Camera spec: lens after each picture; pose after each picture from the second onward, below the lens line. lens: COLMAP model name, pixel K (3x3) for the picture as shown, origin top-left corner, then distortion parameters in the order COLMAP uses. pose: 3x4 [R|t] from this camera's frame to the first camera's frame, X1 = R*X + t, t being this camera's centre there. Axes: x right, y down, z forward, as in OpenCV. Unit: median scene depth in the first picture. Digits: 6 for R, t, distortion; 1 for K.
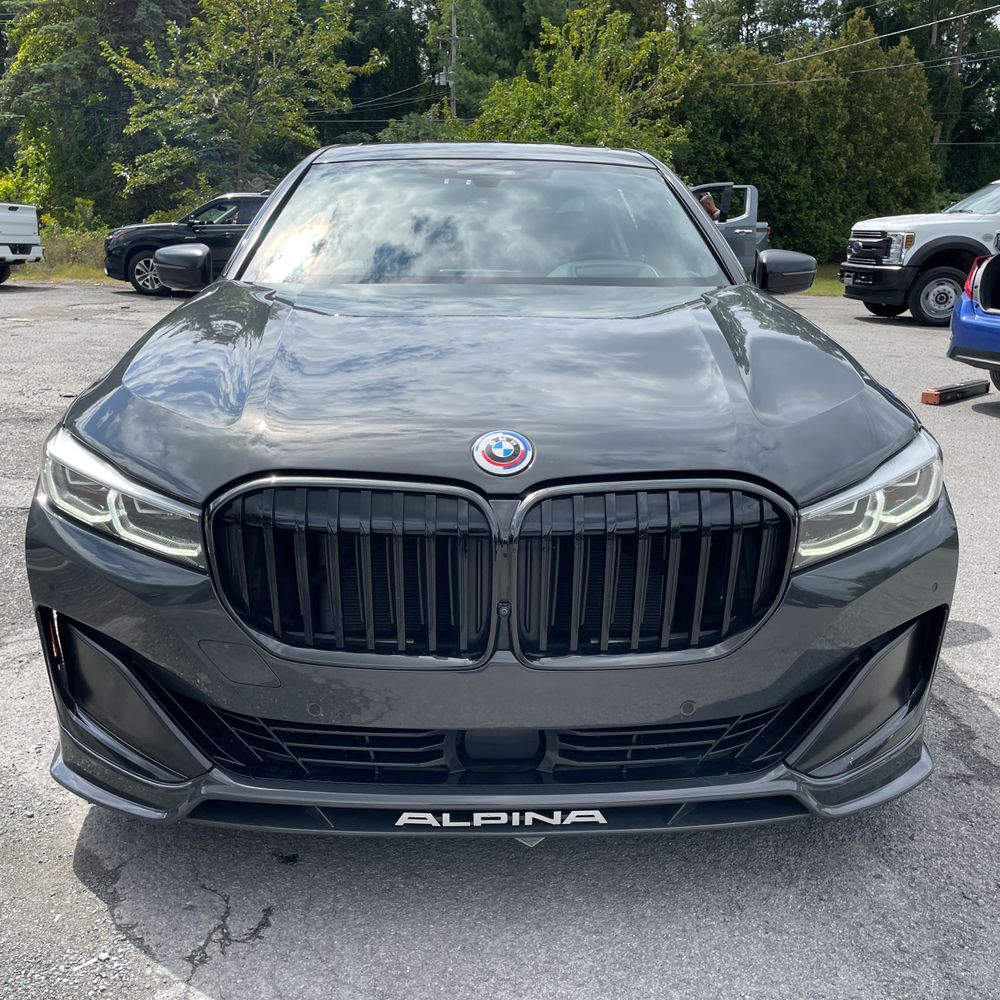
lens RADIAL K [[1010.6, 0, 476.3], [0, 1010.6, 538.9], [0, 0, 1]] dist [0.089359, -0.131175]
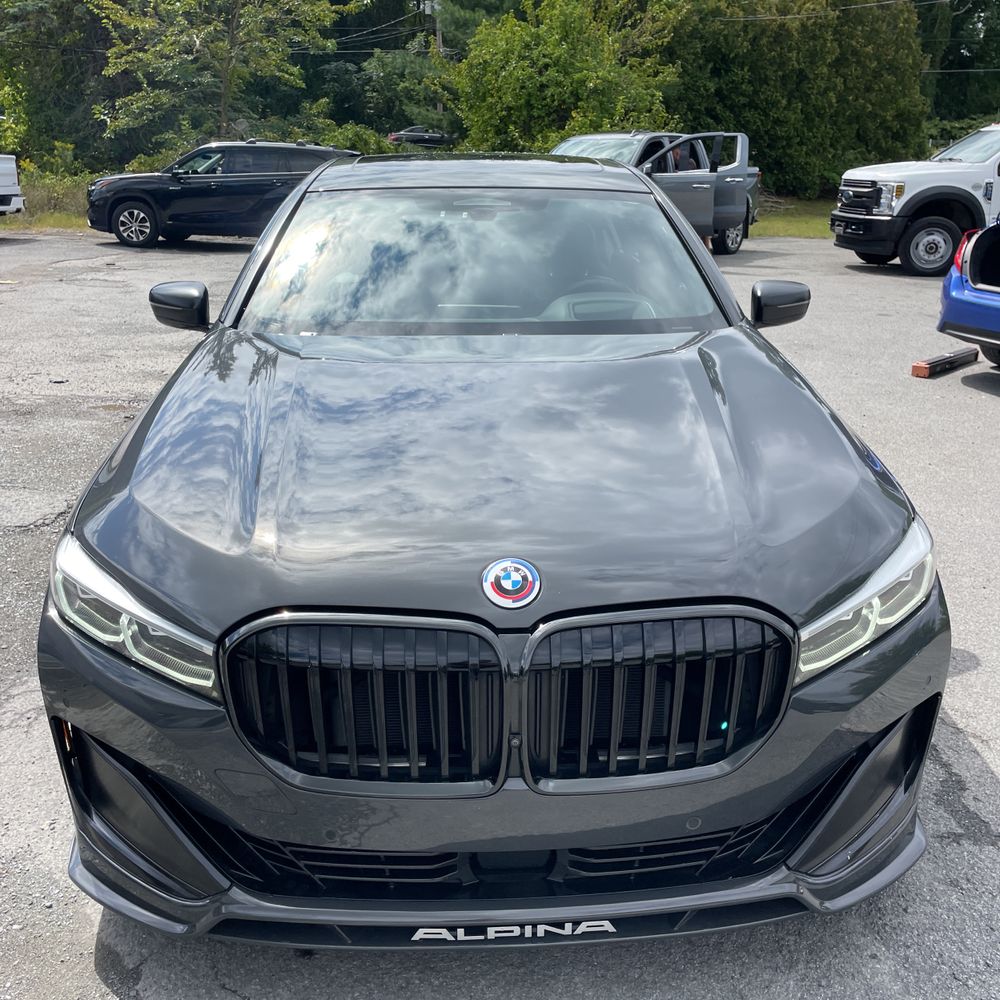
lens RADIAL K [[1012.8, 0, 494.7], [0, 1012.8, 513.8], [0, 0, 1]] dist [0.071569, -0.101237]
pose [[0.999587, -0.015680, 0.024098, -0.008575], [0.014747, 0.999153, 0.038420, -0.120161], [-0.024680, -0.038049, 0.998971, -0.011323]]
